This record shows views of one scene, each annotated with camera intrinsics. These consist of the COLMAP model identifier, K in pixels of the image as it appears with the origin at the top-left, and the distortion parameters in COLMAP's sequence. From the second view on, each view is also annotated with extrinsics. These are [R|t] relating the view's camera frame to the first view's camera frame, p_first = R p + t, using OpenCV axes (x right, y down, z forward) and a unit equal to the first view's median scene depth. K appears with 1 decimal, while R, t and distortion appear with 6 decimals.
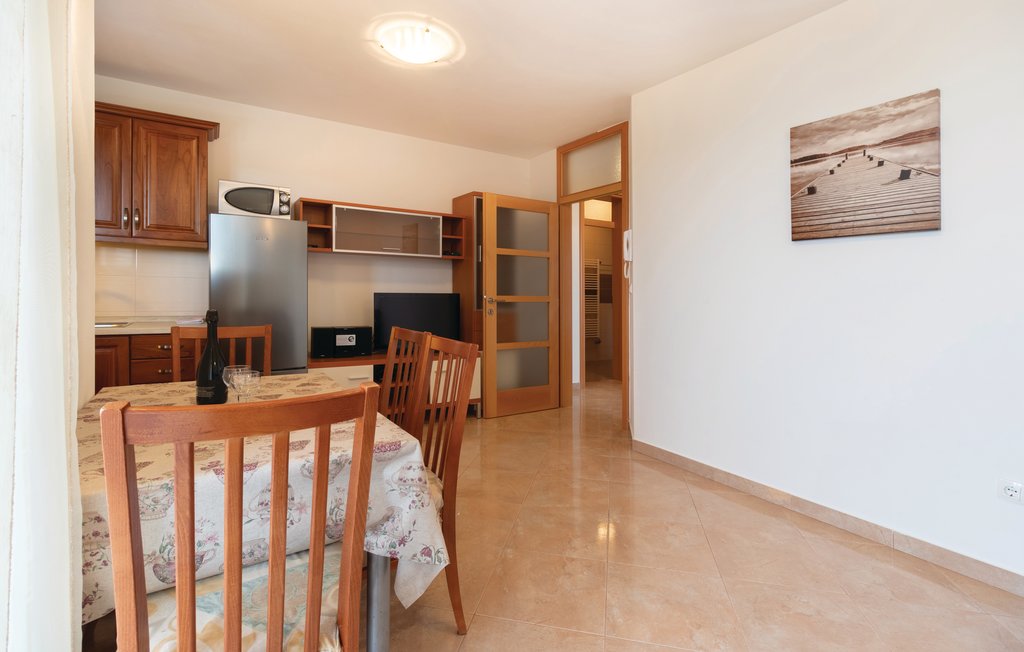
lens RADIAL K [[480.4, 0, 510.4], [0, 480.4, 277.1], [0, 0, 1]] dist [-0.000271, -0.000072]
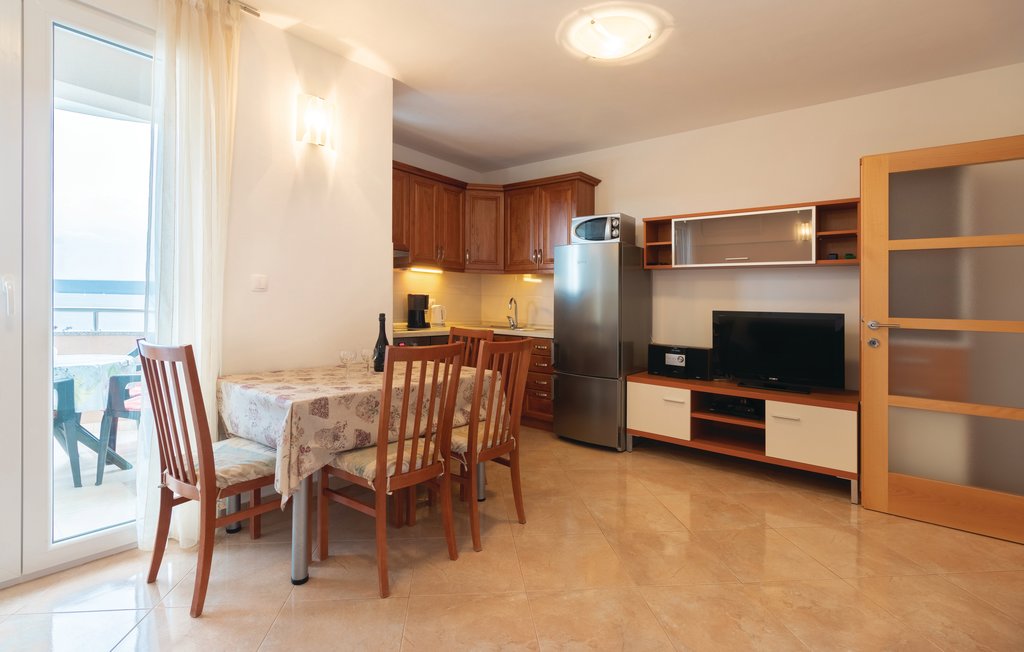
lens RADIAL K [[479.9, 0, 509.3], [0, 479.9, 303.5], [0, 0, 1]] dist [0.001479, 0.000208]
pose [[0.324652, -0.007519, -0.945804, 0.428795], [0.010029, 0.999940, -0.004507, 0.019697], [0.945780, -0.008023, 0.324708, 0.363018]]
